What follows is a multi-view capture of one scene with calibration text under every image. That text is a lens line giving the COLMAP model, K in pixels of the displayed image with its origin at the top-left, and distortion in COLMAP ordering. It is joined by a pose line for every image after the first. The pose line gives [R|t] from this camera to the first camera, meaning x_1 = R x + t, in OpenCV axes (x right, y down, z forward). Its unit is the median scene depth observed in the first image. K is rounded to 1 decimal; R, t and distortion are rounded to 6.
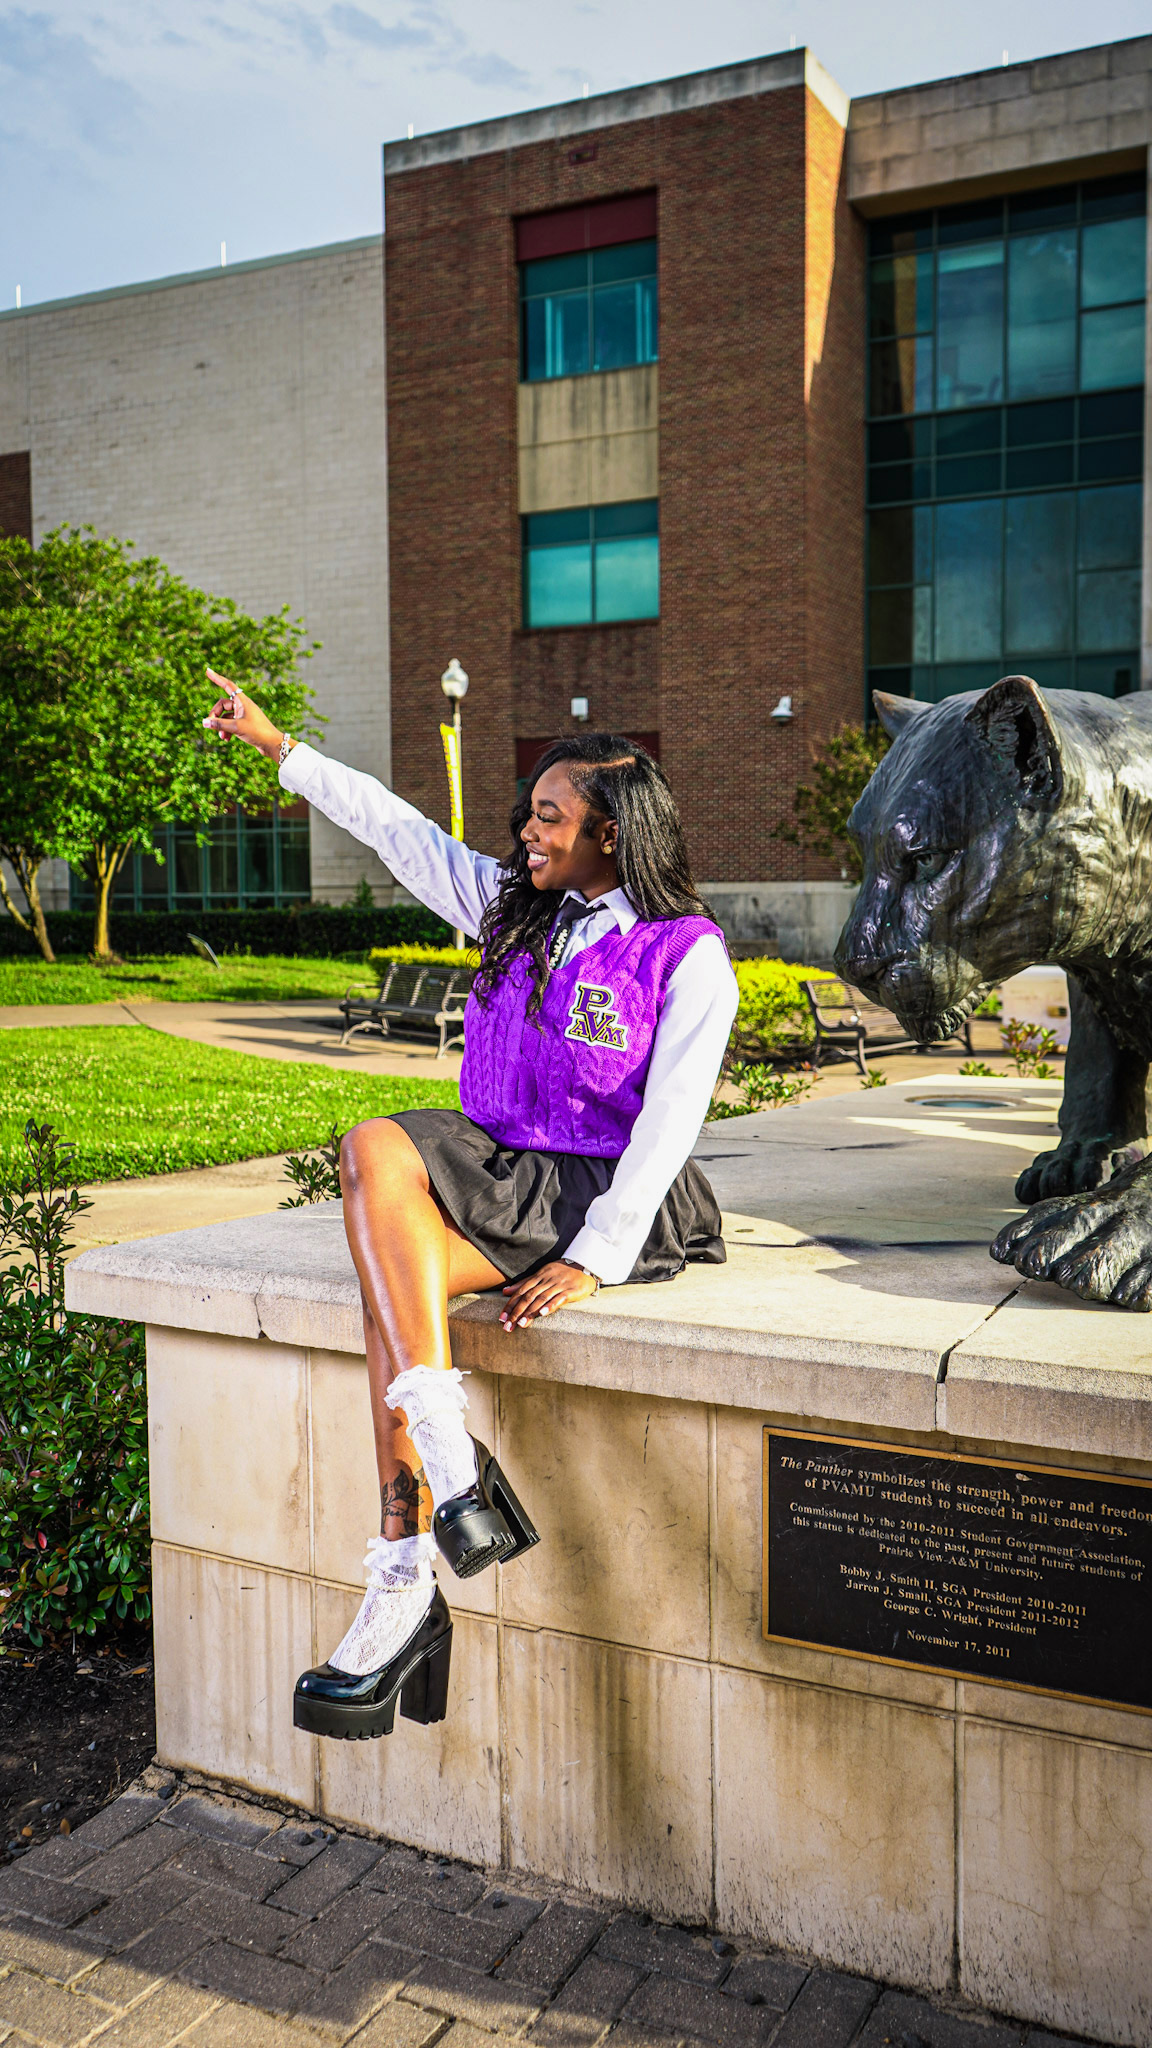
lens RADIAL K [[1790.4, 0, 589.4], [0, 1790.4, 1020.8], [0, 0, 1]] dist [-0.000574, 0.010423]
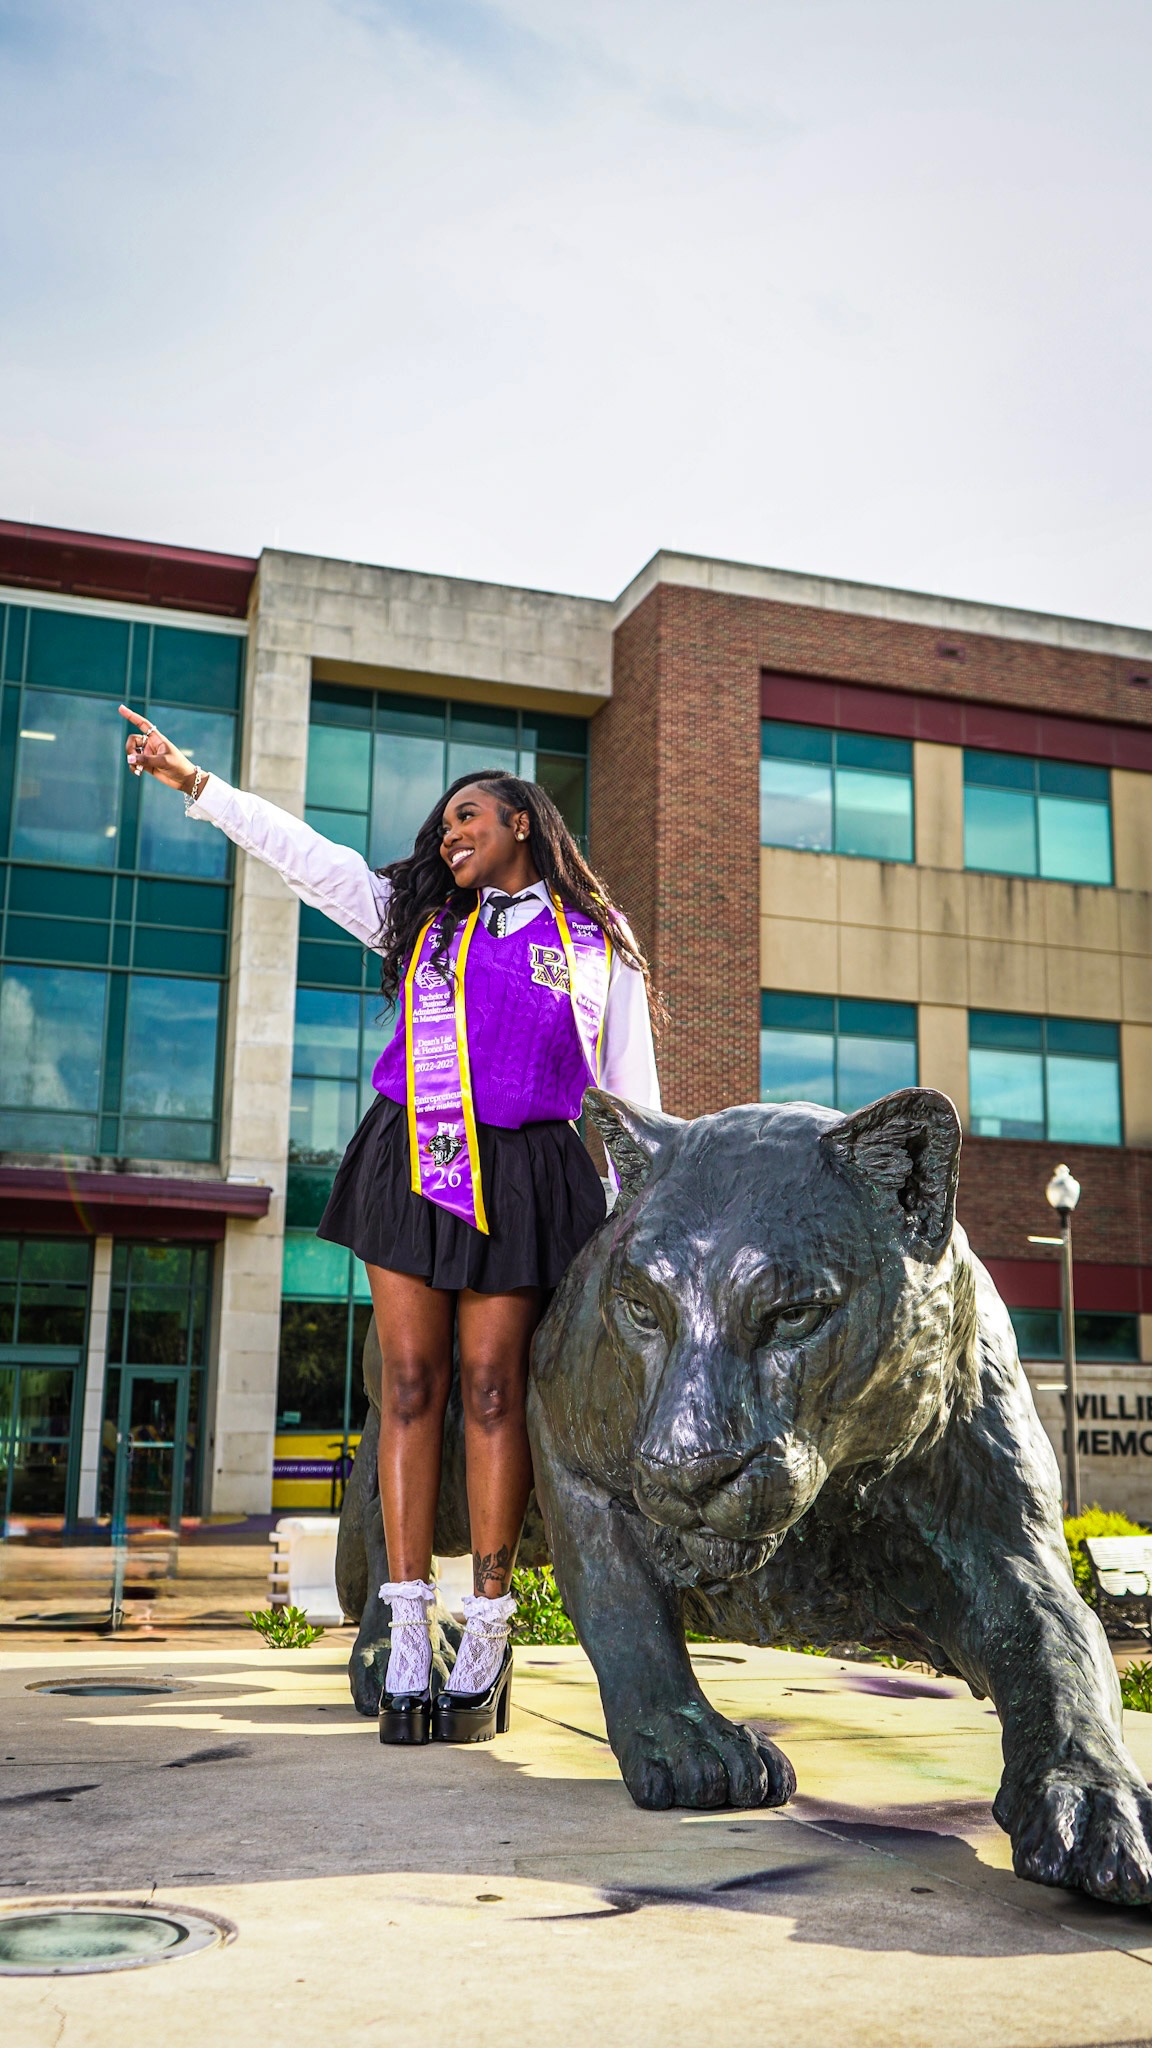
lens RADIAL K [[2043.6, 0, 581.9], [0, 2043.6, 1021.6], [0, 0, 1]] dist [0.008966, 0.017377]
pose [[0.704422, 0.161276, 0.691216, -0.531623], [0.030066, 0.966190, -0.256073, 0.006215], [-0.709144, 0.201165, 0.675756, 0.524359]]
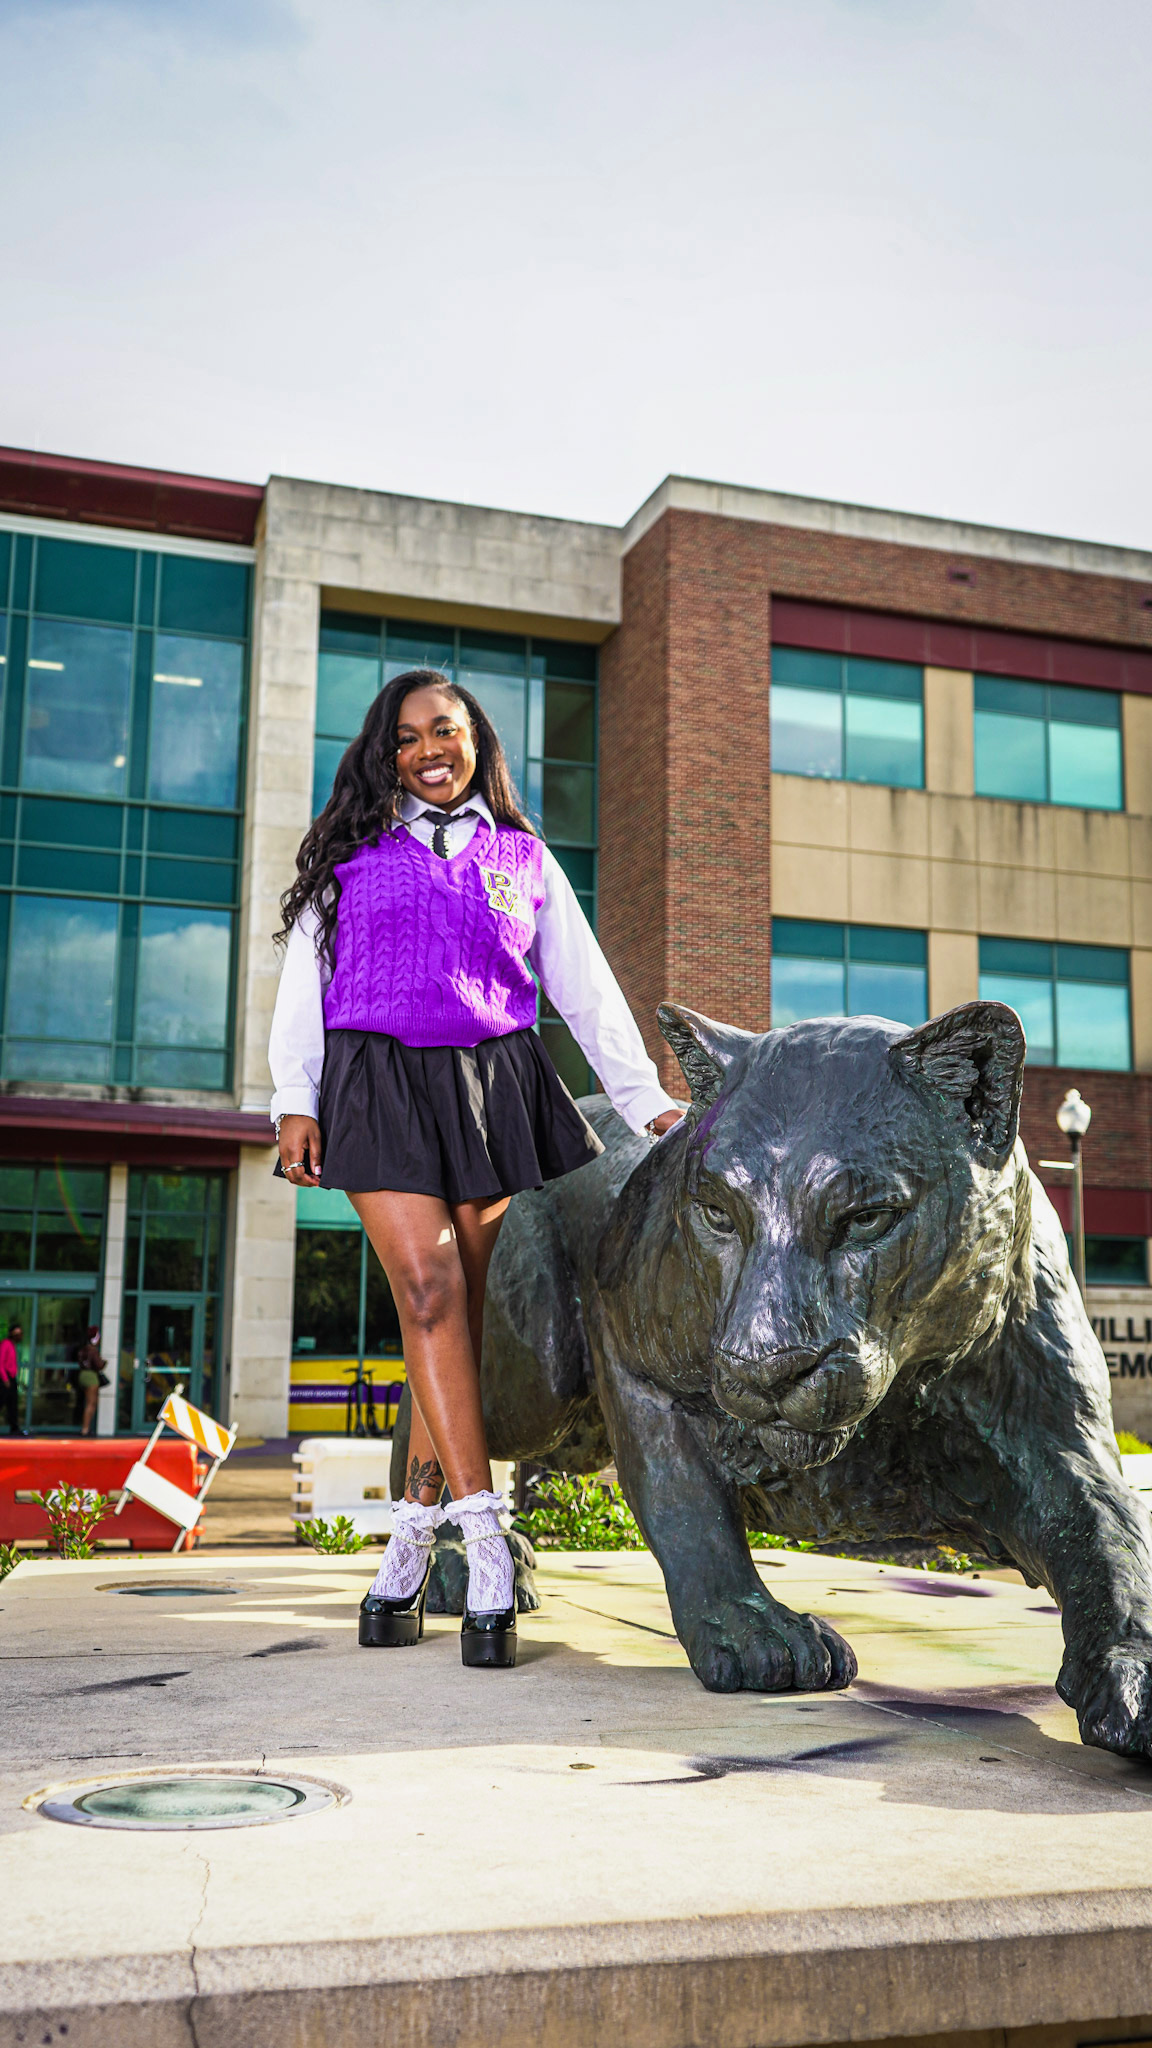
lens RADIAL K [[2043.6, 0, 581.9], [0, 2043.6, 1021.6], [0, 0, 1]] dist [0.008966, 0.017377]
pose [[0.706727, 0.134376, 0.694608, -0.582236], [0.033383, 0.974369, -0.222463, 0.020575], [-0.706698, 0.180409, 0.684128, 0.525721]]
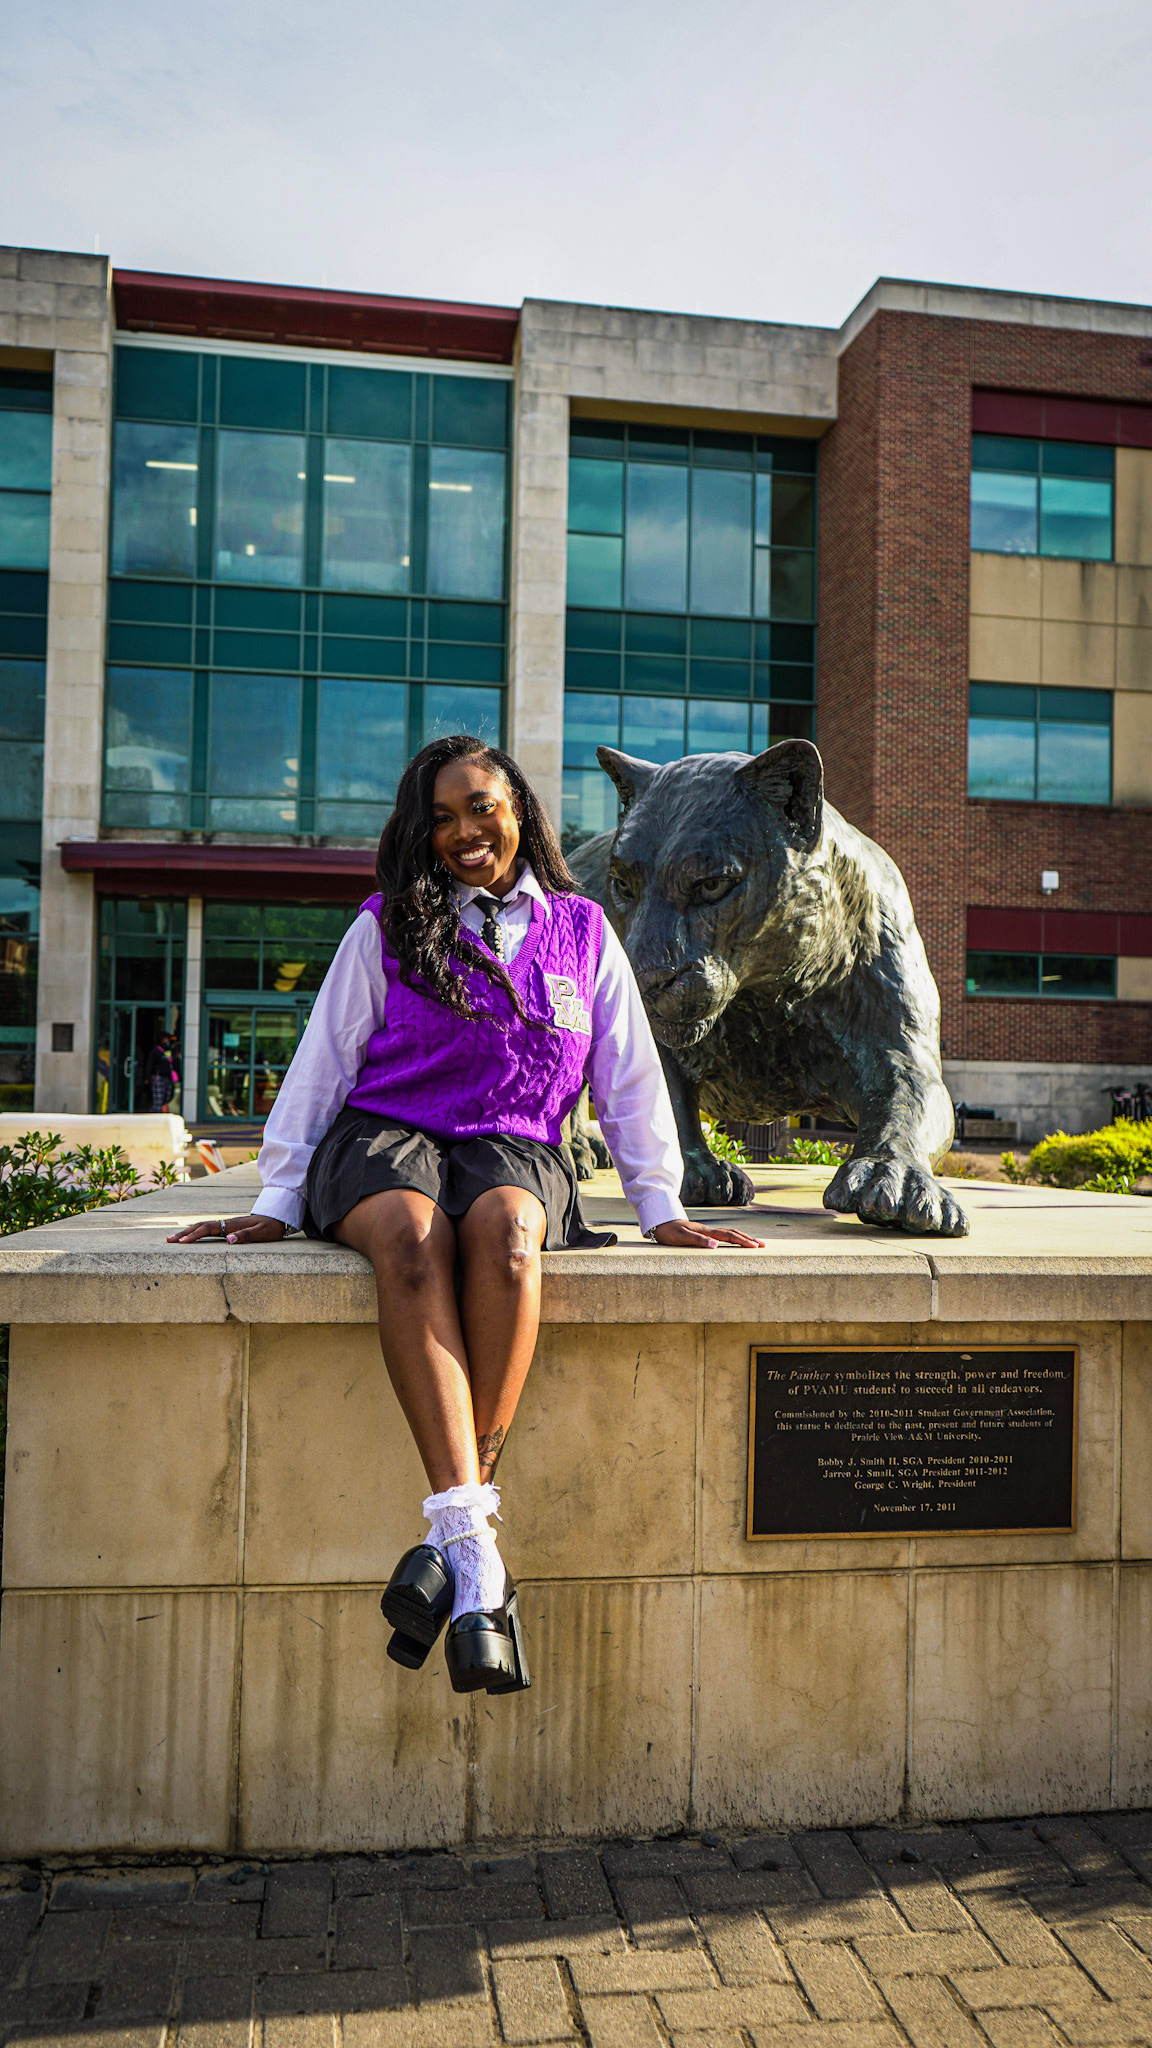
lens RADIAL K [[1790.3, 0, 582.8], [0, 1790.3, 1022.3], [0, 0, 1]] dist [-0.014399, 0.051005]
pose [[0.797469, 0.041590, 0.601924, -0.653874], [0.019639, 0.995304, -0.094788, 0.122345], [-0.603040, 0.087412, 0.792907, 0.140574]]
